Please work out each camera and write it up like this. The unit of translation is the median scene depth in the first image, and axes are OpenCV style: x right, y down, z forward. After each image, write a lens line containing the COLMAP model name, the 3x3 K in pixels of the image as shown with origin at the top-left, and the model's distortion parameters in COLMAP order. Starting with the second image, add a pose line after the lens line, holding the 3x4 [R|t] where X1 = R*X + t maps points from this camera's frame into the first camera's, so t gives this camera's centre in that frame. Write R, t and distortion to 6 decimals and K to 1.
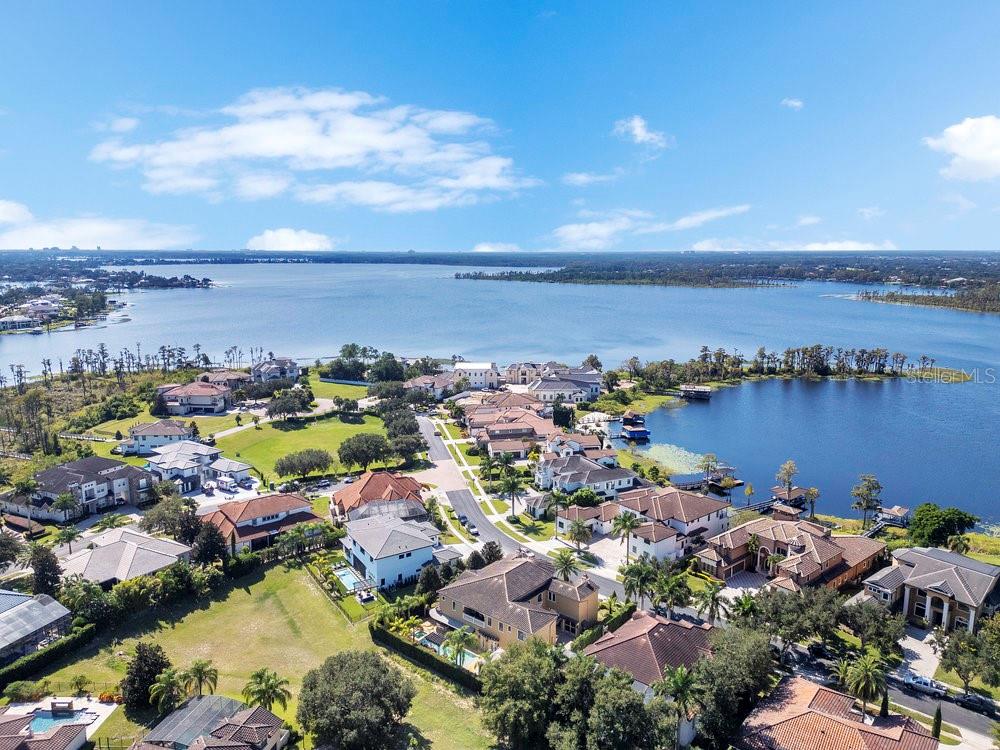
lens RADIAL K [[698.6, 0, 500.0], [0, 698.6, 375.0], [0, 0, 1]] dist [0.104865, -0.119410]
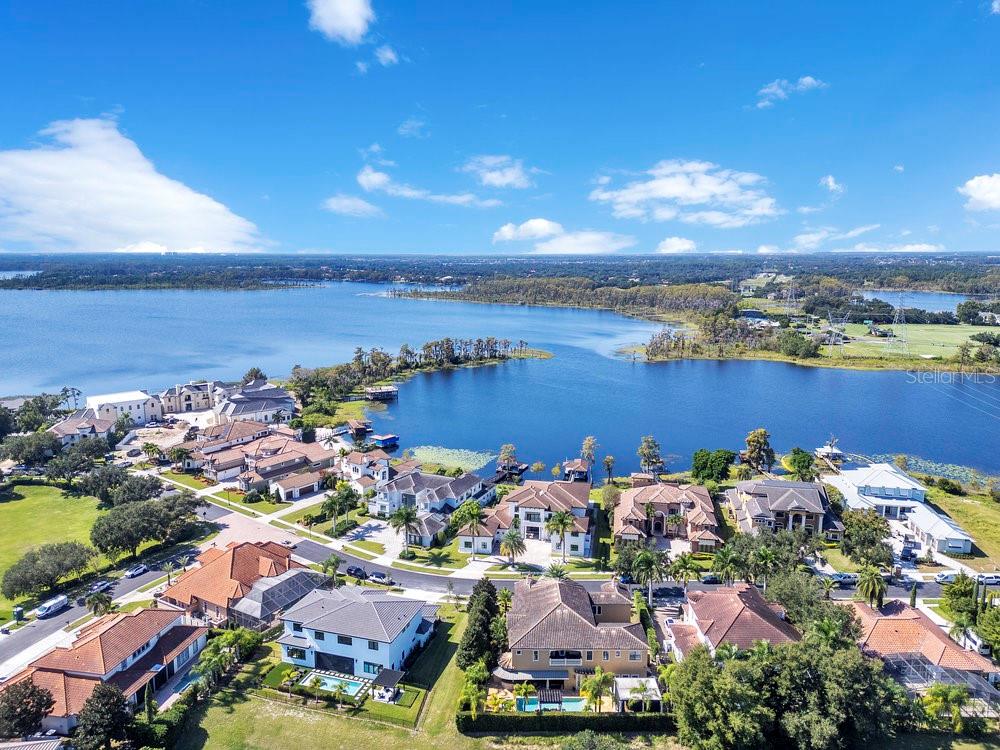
lens RADIAL K [[698.6, 0, 500.0], [0, 698.6, 375.0], [0, 0, 1]] dist [0.104865, -0.119410]
pose [[0.763985, -0.114145, 0.635057, -0.346769], [0.115621, 0.992516, 0.039299, -0.032704], [-0.634790, 0.043402, 0.771465, 0.188560]]
